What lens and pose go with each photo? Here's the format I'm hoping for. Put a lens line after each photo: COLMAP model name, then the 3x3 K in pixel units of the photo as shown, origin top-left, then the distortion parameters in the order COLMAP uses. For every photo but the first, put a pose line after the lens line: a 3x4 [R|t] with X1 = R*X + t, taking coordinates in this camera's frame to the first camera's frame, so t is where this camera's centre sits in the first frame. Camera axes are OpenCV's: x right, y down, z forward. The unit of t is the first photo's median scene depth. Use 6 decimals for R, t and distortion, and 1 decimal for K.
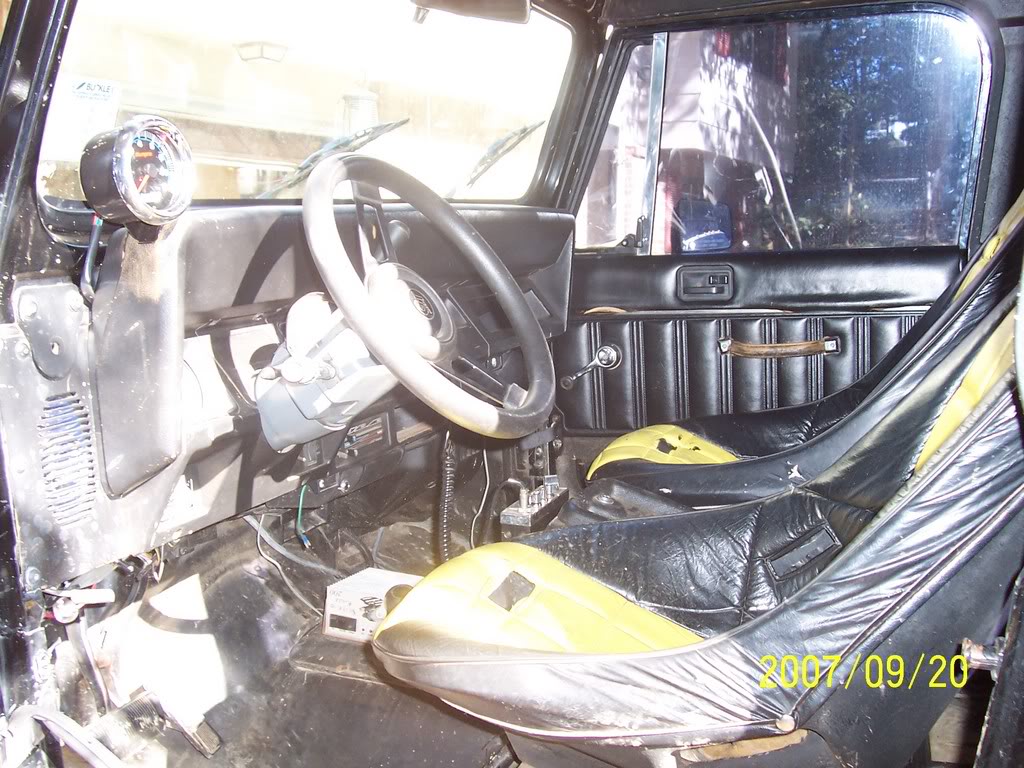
lens RADIAL K [[1120.3, 0, 515.9], [0, 1120.3, 407.0], [0, 0, 1]] dist [-0.192975, 0.193256]
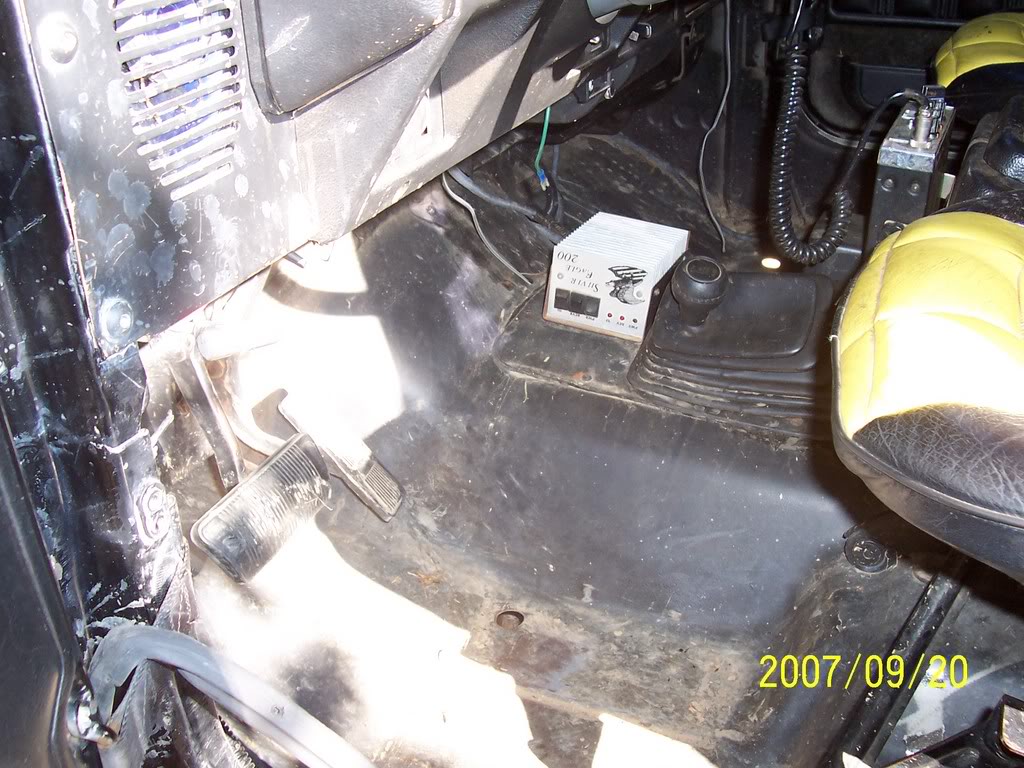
lens RADIAL K [[1120.3, 0, 515.9], [0, 1120.3, 407.0], [0, 0, 1]] dist [-0.192975, 0.193256]
pose [[0.998875, 0.038444, -0.027763, -0.177527], [-0.026141, 0.934866, 0.354037, 0.022704], [0.039565, -0.352913, 0.934819, 0.381932]]
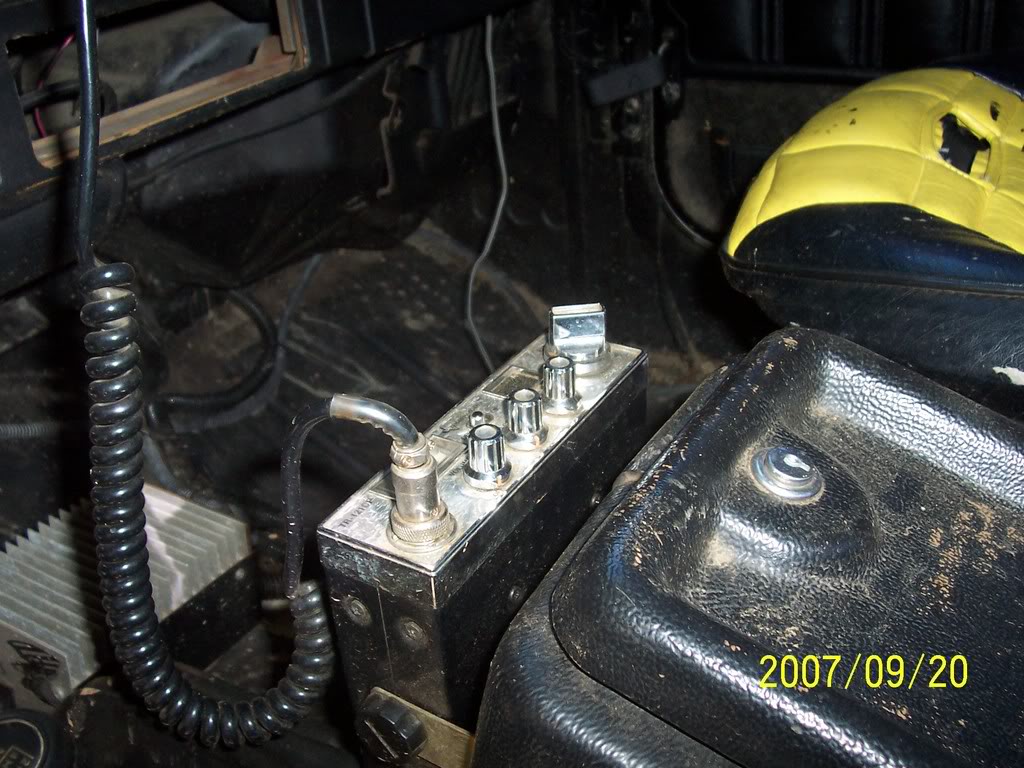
lens RADIAL K [[1120.3, 0, 515.9], [0, 1120.3, 407.0], [0, 0, 1]] dist [-0.192975, 0.193256]
pose [[0.991280, 0.044416, -0.124062, 0.050799], [0.002514, 0.934937, 0.354805, -0.008527], [0.131750, -0.352023, 0.926673, 0.765599]]
